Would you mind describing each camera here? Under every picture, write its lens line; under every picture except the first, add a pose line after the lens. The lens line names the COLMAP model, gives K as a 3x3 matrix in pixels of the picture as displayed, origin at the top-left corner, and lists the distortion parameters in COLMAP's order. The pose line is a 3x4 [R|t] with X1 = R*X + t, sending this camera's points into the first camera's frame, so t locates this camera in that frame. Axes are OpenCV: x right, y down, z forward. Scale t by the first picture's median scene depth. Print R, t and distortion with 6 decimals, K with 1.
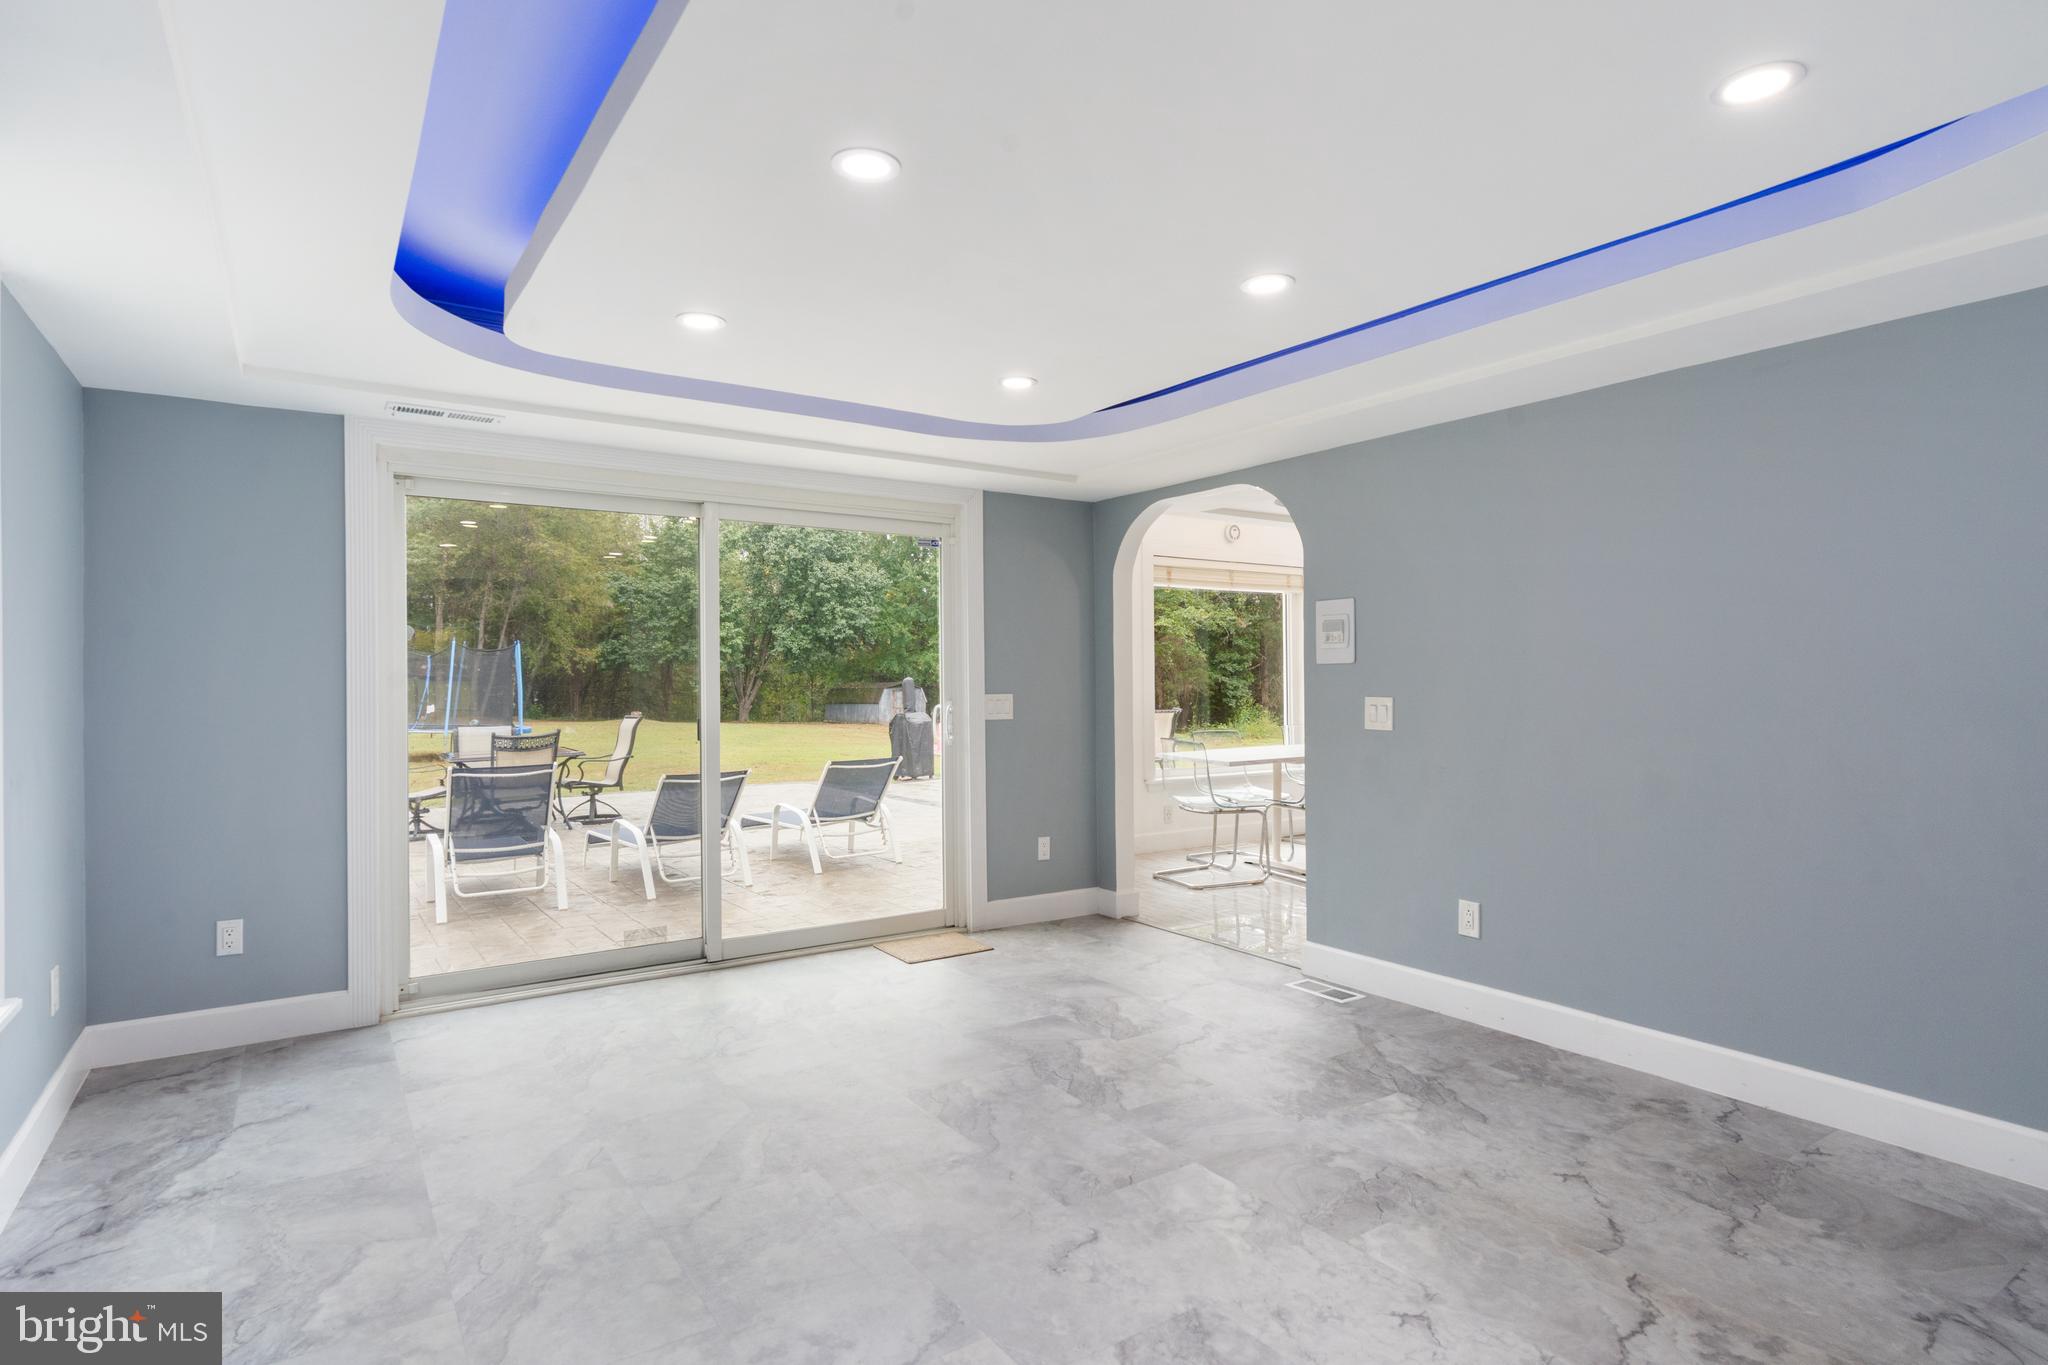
lens RADIAL K [[1065.6, 0, 1025.0], [0, 1065.6, 682.3], [0, 0, 1]] dist [-0.005410, 0.003540]
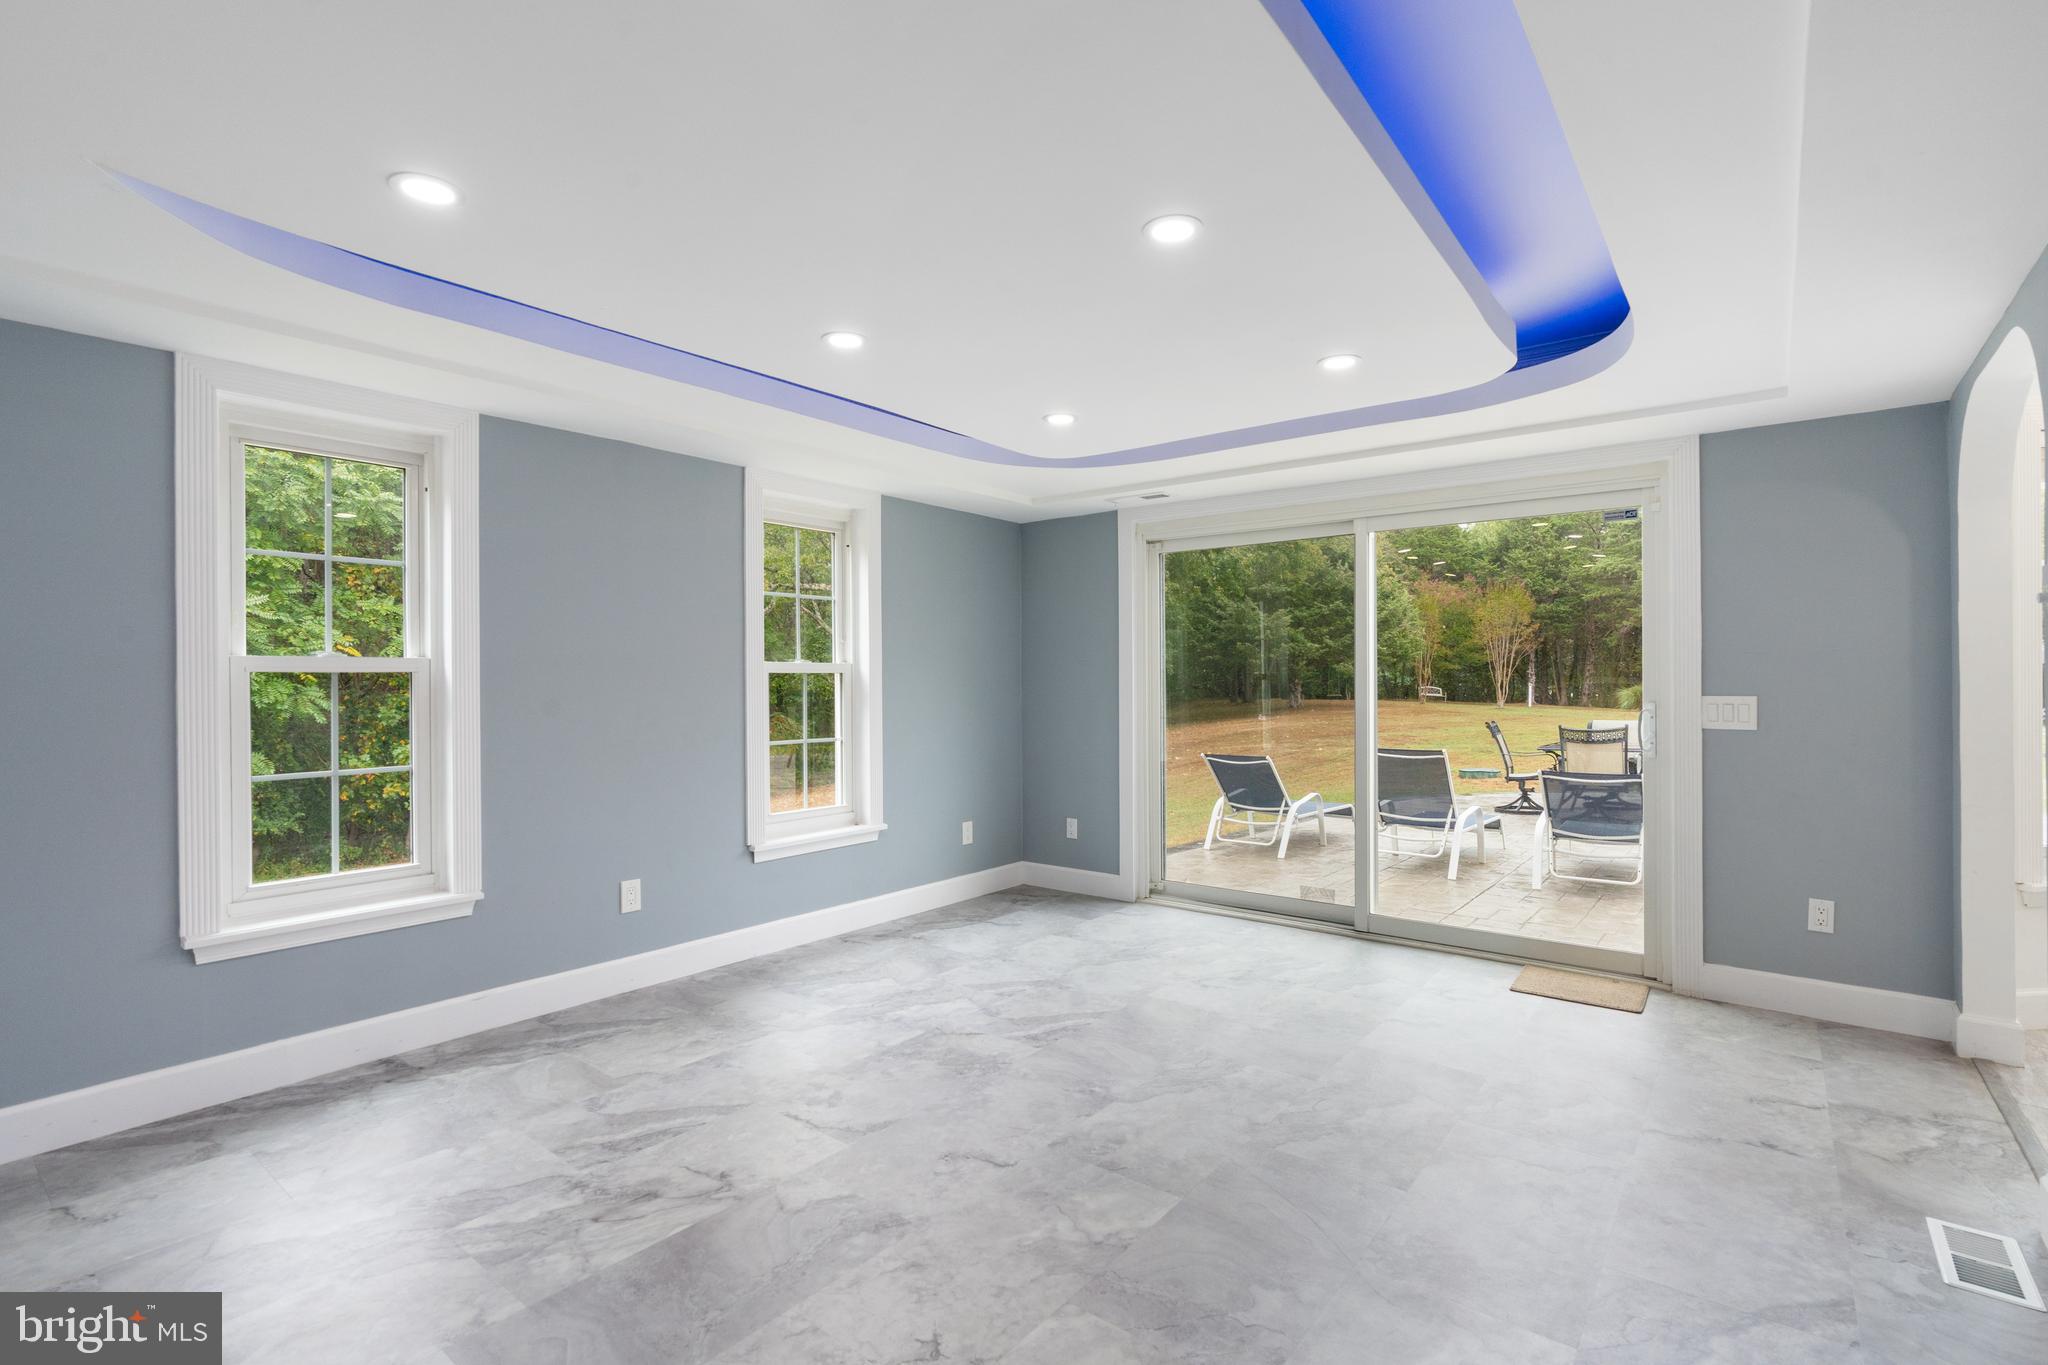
lens RADIAL K [[938.3, 0, 1033.4], [0, 938.3, 692.4], [0, 0, 1]] dist [-0.008870, 0.003298]
pose [[0.307957, 0.014074, -0.951296, 0.813444], [0.000403, 0.999889, 0.014923, -0.003823], [0.951400, -0.004979, 0.307917, 0.569704]]
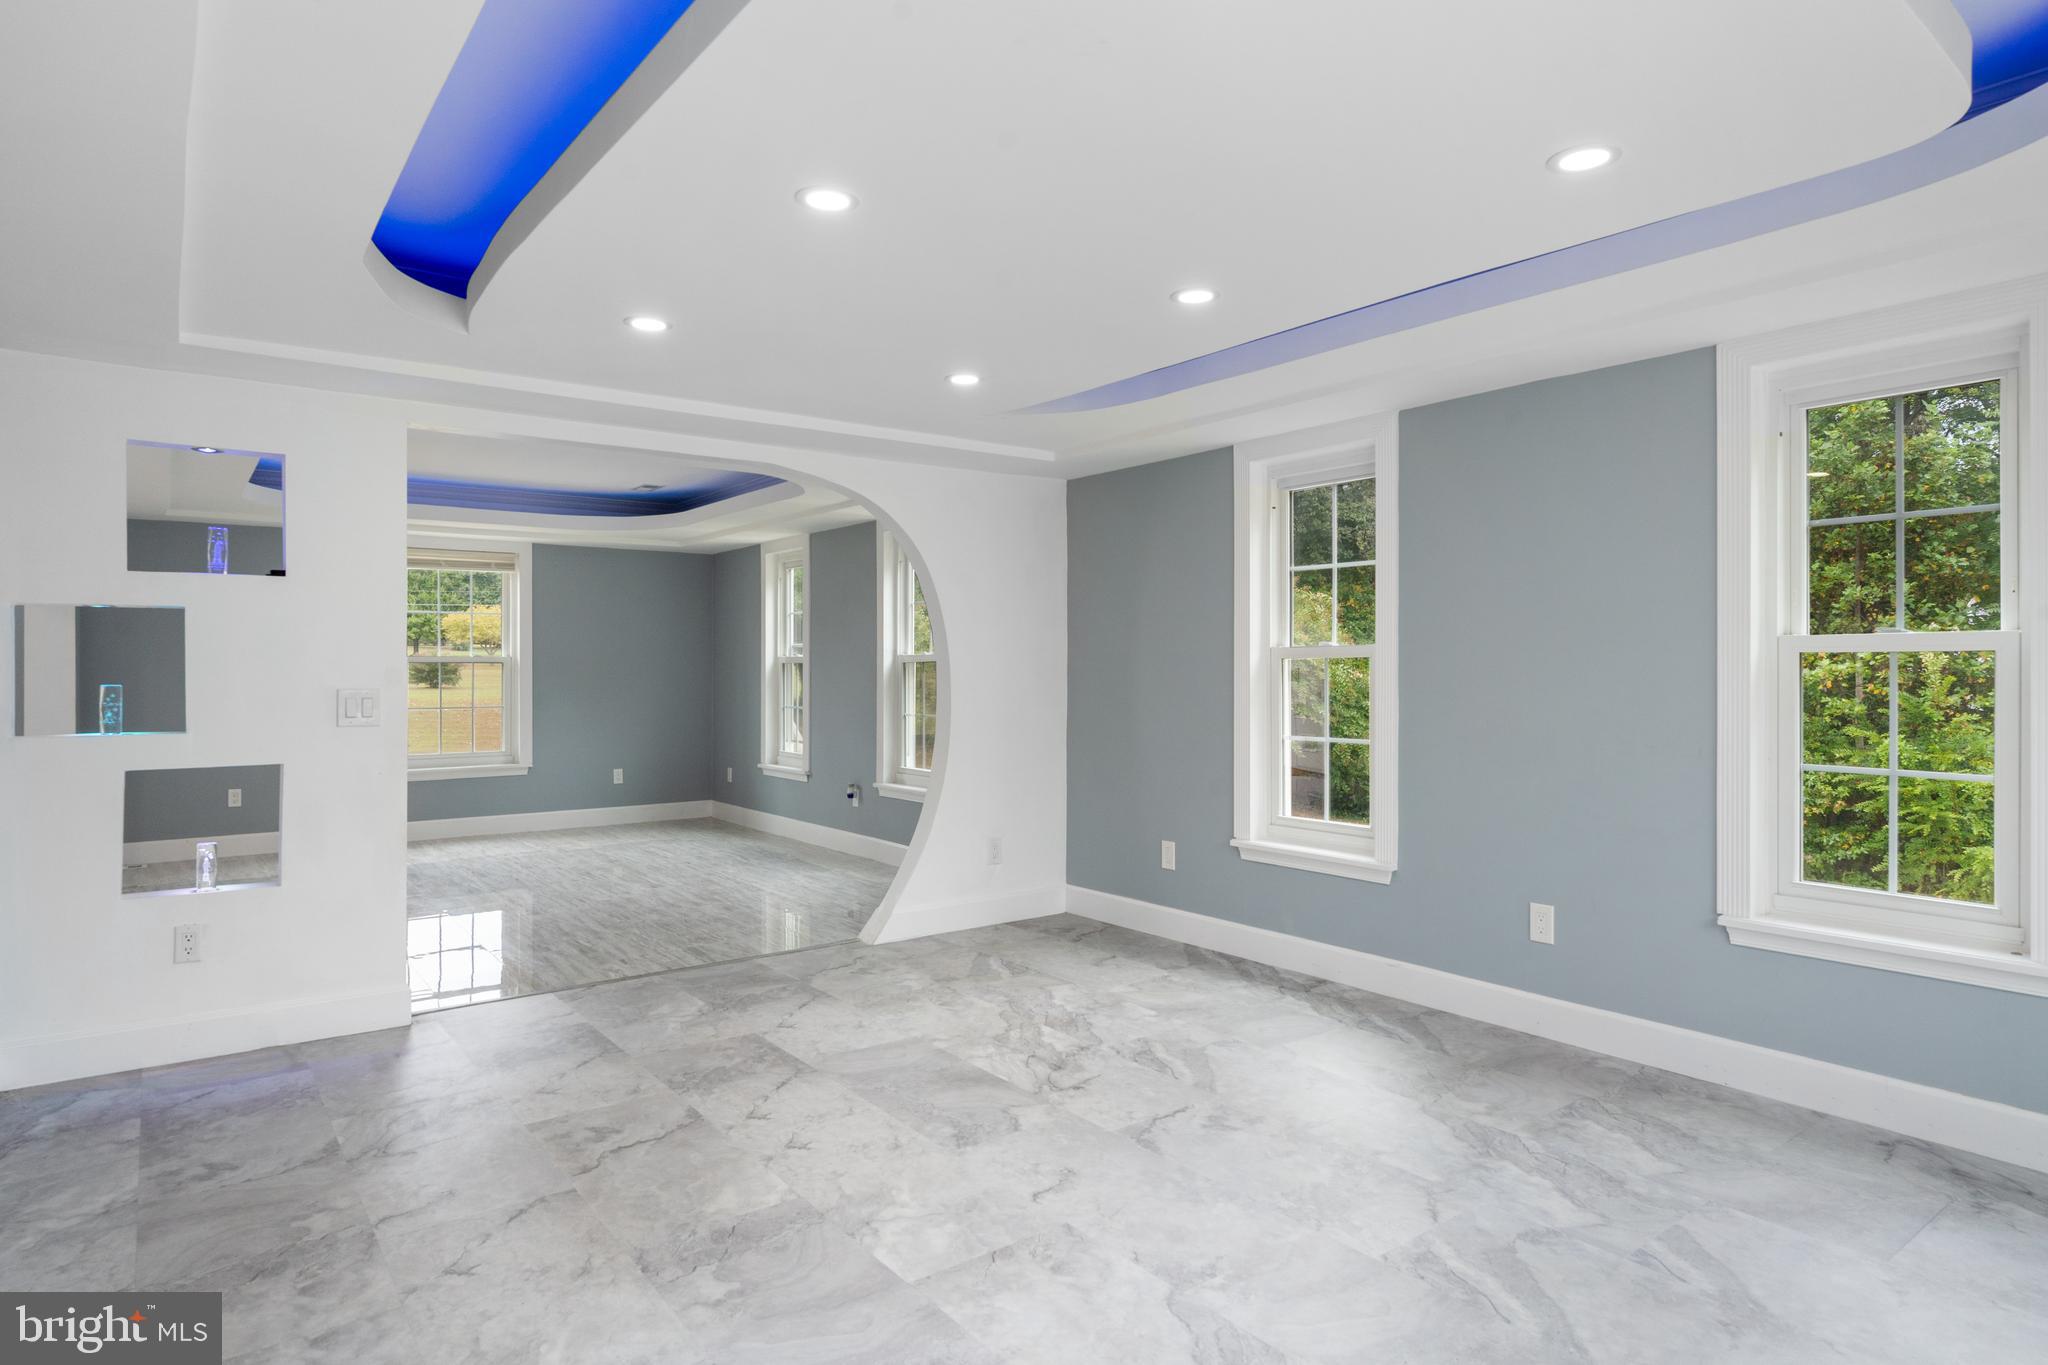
lens RADIAL K [[1156.8, 0, 1025.1], [0, 1156.8, 671.3], [0, 0, 1]] dist [-0.004941, 0.002807]
pose [[-0.998319, 0.004025, -0.057815, 0.110465], [0.003629, 0.999969, 0.006938, -0.004379], [0.057842, 0.006717, -0.998303, 1.687260]]
